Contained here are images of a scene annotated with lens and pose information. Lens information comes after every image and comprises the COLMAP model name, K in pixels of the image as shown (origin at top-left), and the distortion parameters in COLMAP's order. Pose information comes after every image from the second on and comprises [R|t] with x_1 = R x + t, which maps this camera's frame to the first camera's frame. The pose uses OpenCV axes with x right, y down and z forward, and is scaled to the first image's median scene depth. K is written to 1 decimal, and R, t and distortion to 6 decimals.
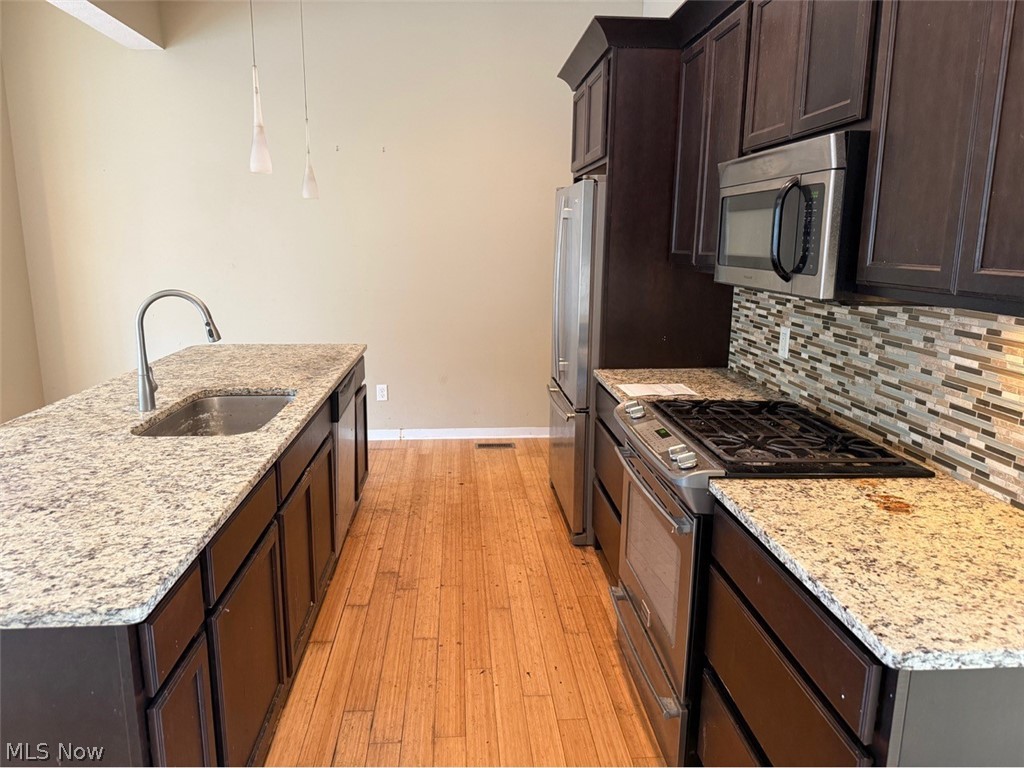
lens RADIAL K [[720.0, 0, 506.0], [0, 720.0, 385.2], [0, 0, 1]] dist [0.037042, -0.037254]
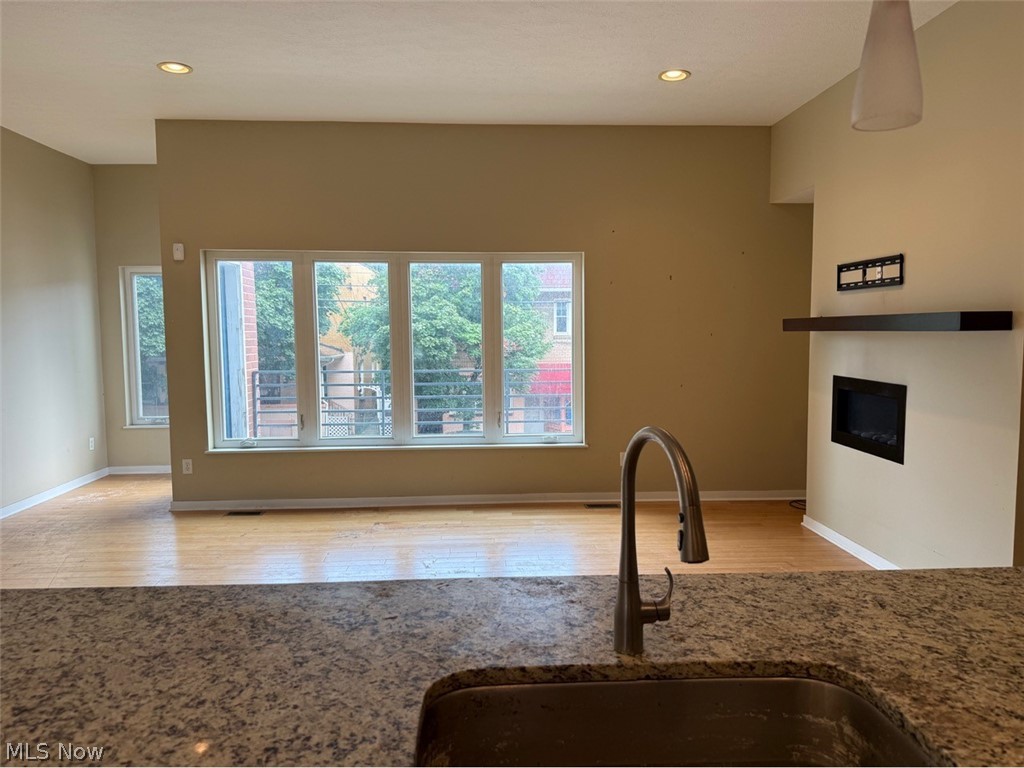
lens RADIAL K [[720.0, 0, 503.6], [0, 720.0, 382.2], [0, 0, 1]] dist [0.037042, -0.037254]
pose [[-0.020181, 0.077649, -0.996777, 0.018299], [-0.195396, 0.977448, 0.080099, -0.227262], [0.980517, 0.196383, -0.004554, 1.110500]]
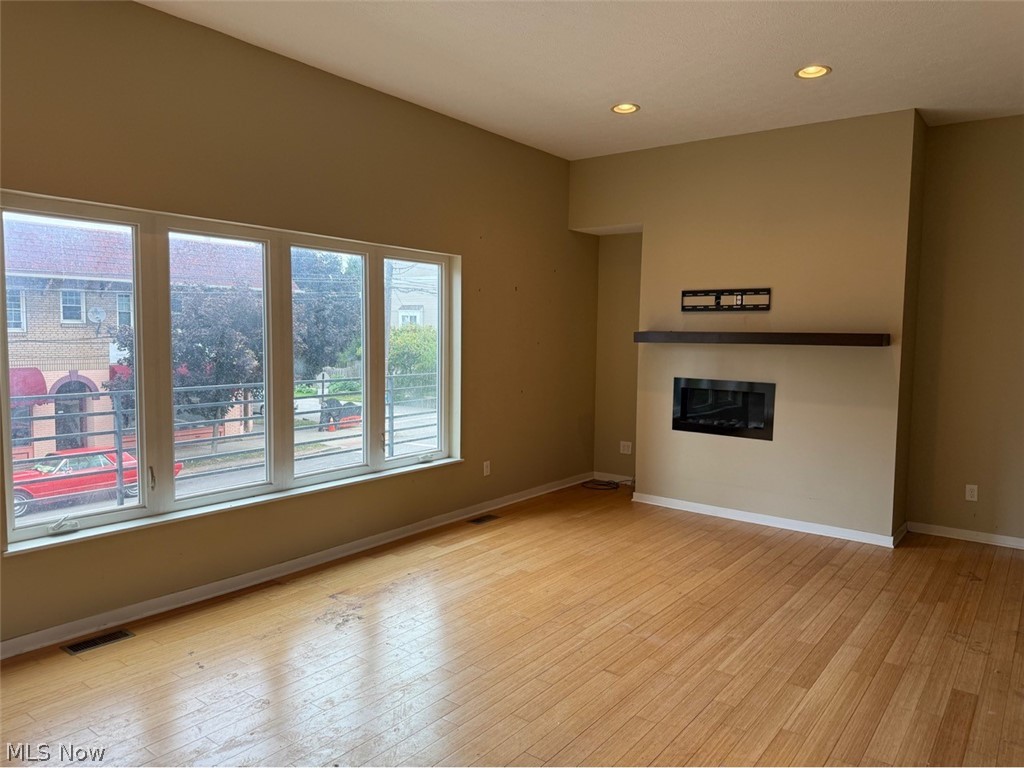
lens RADIAL K [[720.0, 0, 490.3], [0, 720.0, 403.6], [0, 0, 1]] dist [0.037042, -0.037254]
pose [[0.760052, 0.078434, -0.645112, -1.016207], [-0.146898, 0.987732, -0.052980, 0.105245], [0.633042, 0.135034, 0.762249, -0.588552]]
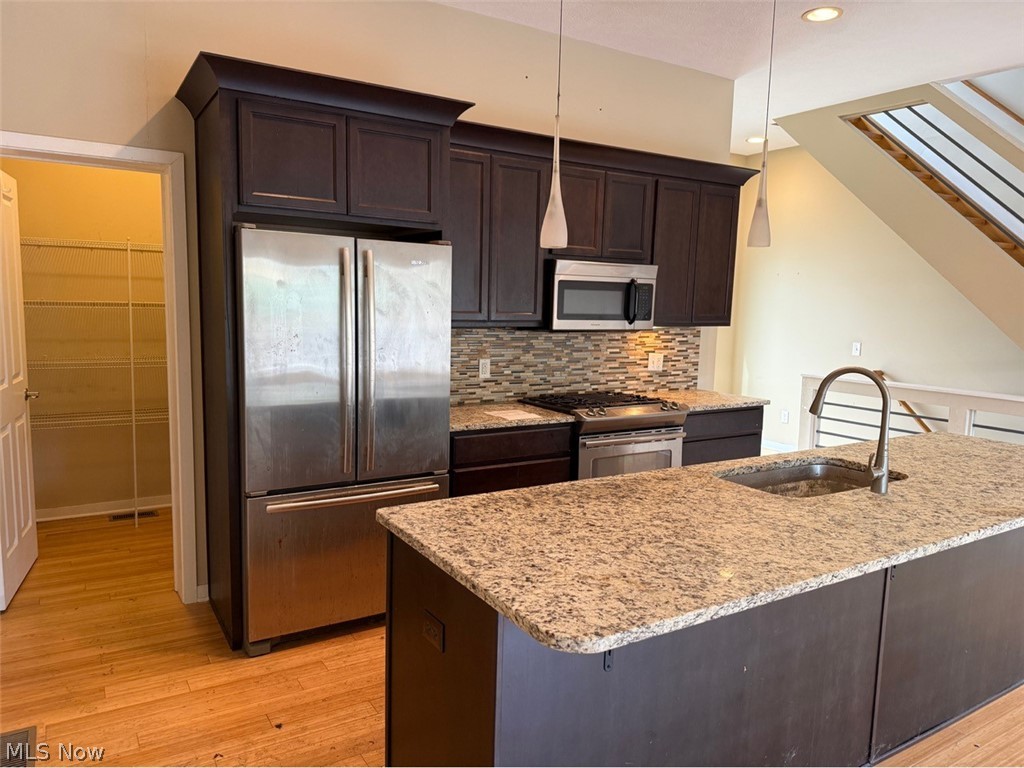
lens RADIAL K [[720.0, 0, 506.1], [0, 720.0, 386.1], [0, 0, 1]] dist [0.037042, -0.037254]
pose [[-0.465603, -0.123340, 0.876357, -1.388995], [0.152708, 0.964190, 0.216834, -0.494132], [-0.871719, 0.234785, -0.430095, 2.308022]]
